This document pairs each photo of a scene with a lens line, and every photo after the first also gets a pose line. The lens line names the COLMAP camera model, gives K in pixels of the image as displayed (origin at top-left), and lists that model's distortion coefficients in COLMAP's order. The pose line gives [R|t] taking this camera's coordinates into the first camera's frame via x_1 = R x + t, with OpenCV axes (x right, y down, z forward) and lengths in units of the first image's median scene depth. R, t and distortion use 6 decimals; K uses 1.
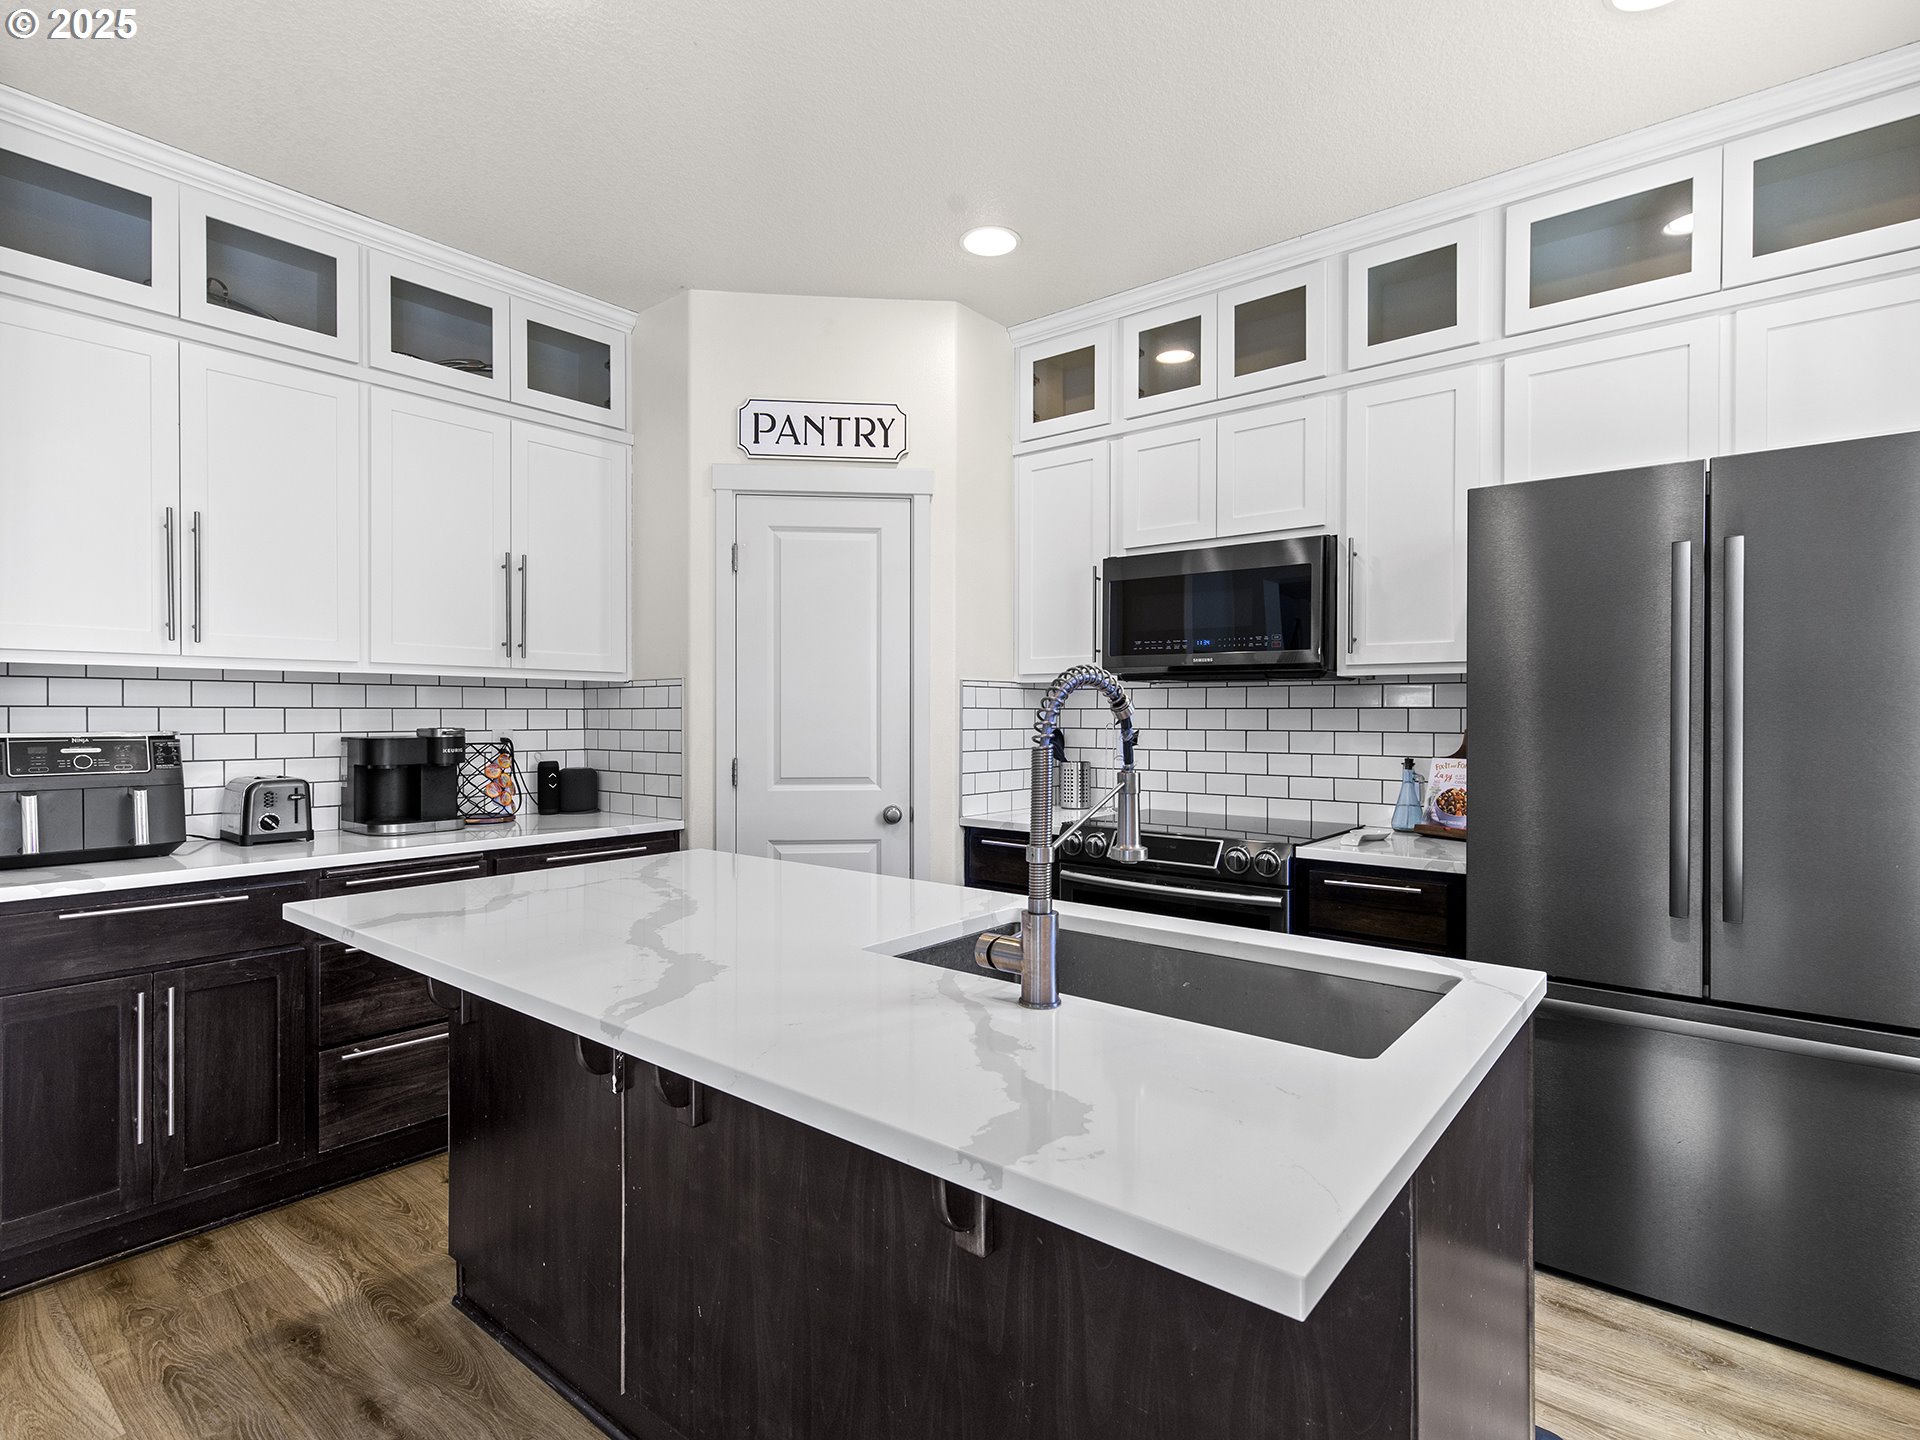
lens RADIAL K [[959.6, 0, 960.0], [0, 959.6, 720.0], [0, 0, 1]] dist [-0.000715, 0.006695]
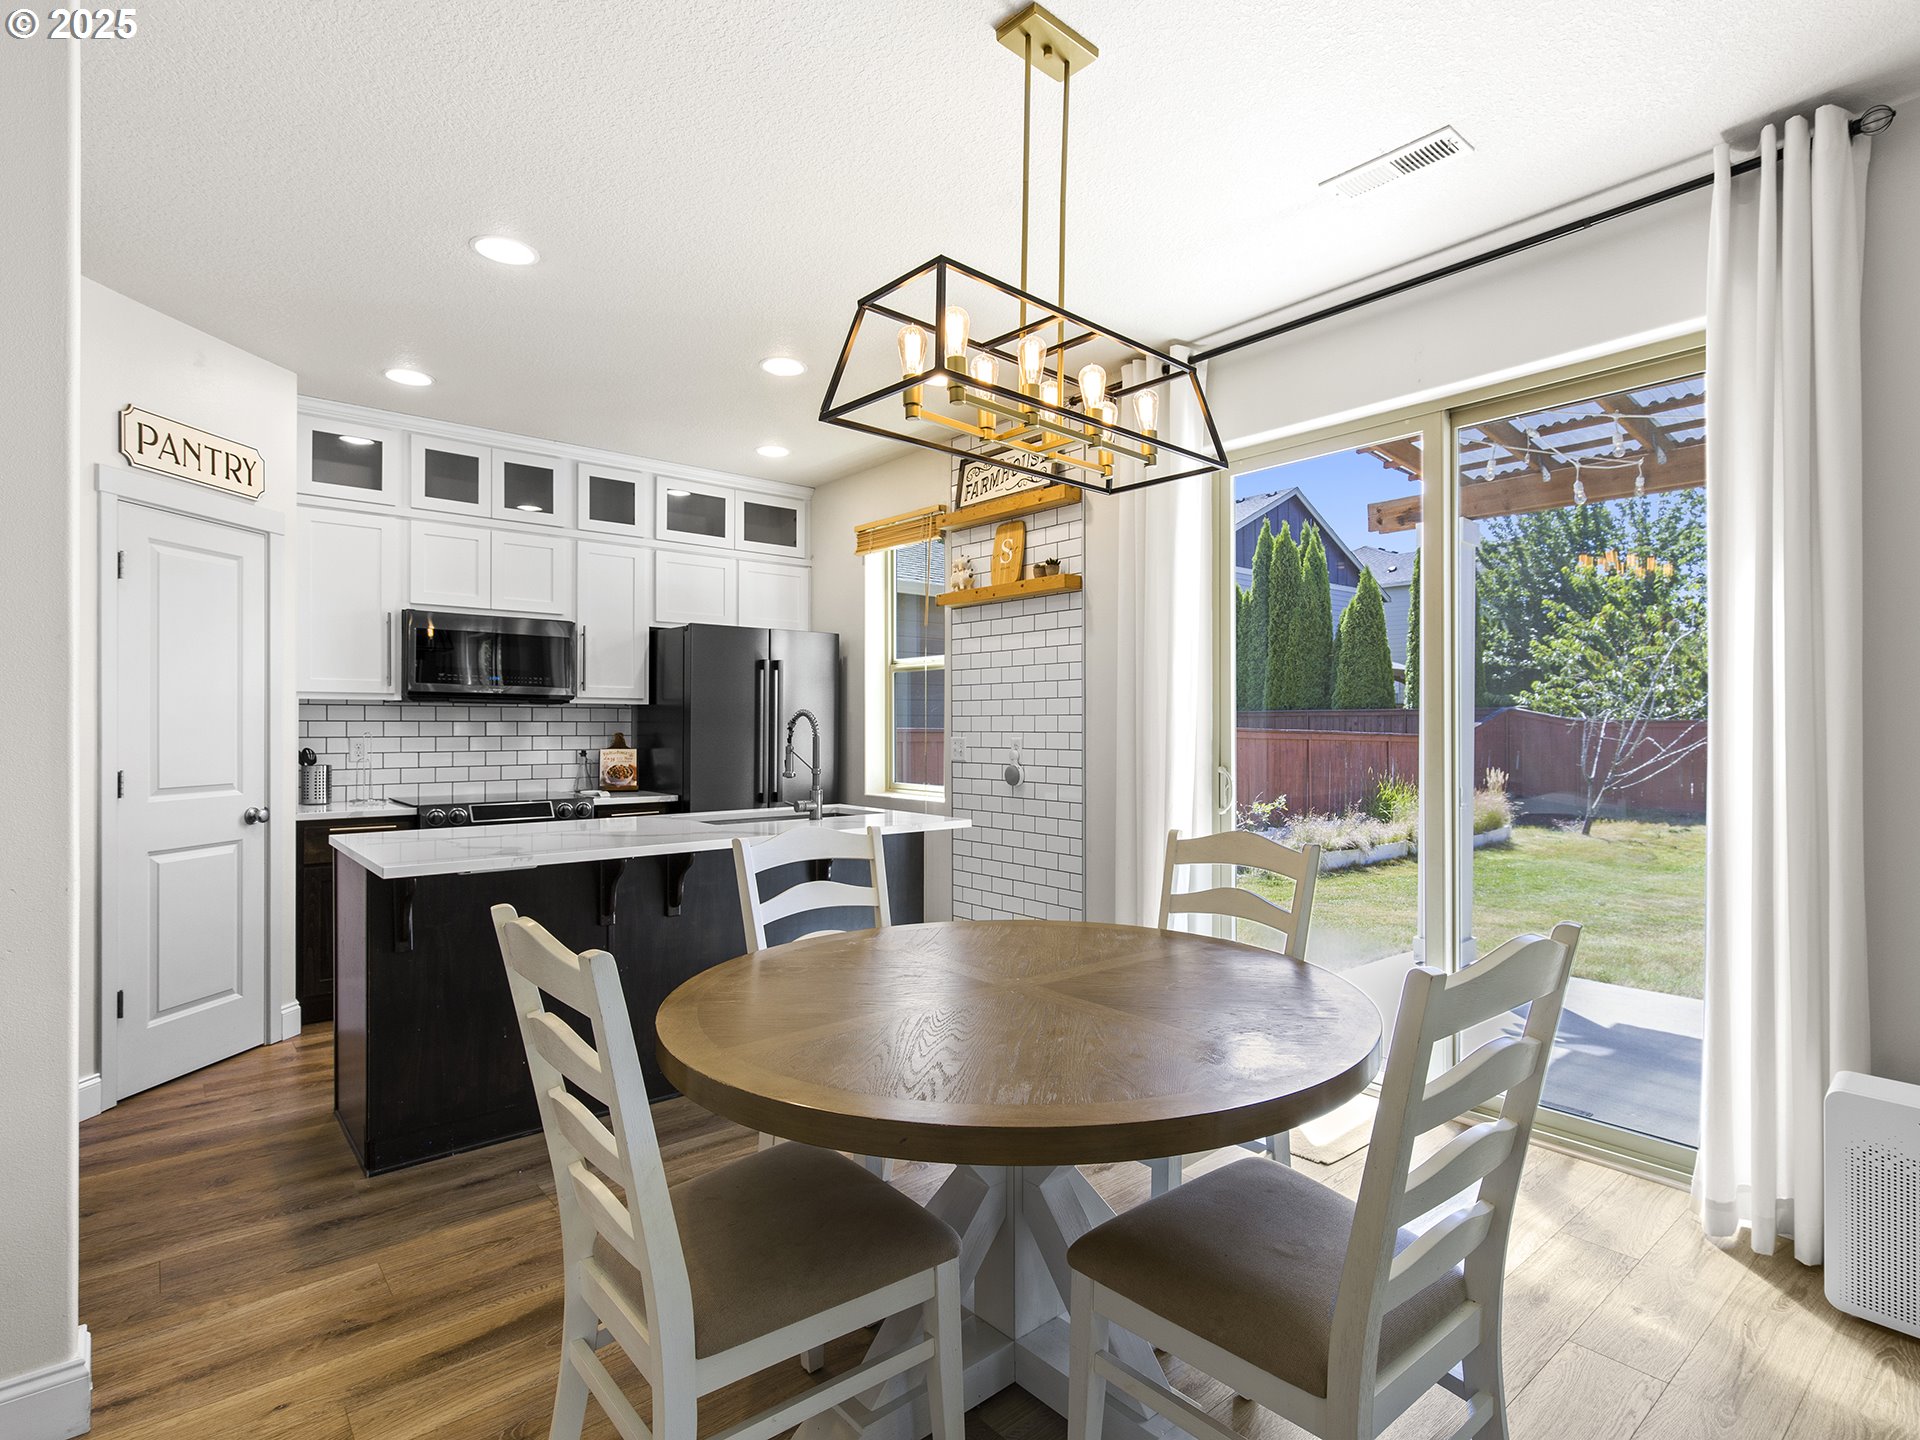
lens RADIAL K [[959.6, 0, 960.0], [0, 959.6, 720.0], [0, 0, 1]] dist [-0.000715, 0.006695]
pose [[0.208140, 0.004691, 0.978088, -1.009416], [0.003639, 0.999978, -0.005570, -0.003354], [-0.978092, 0.004719, 0.208118, -0.037027]]
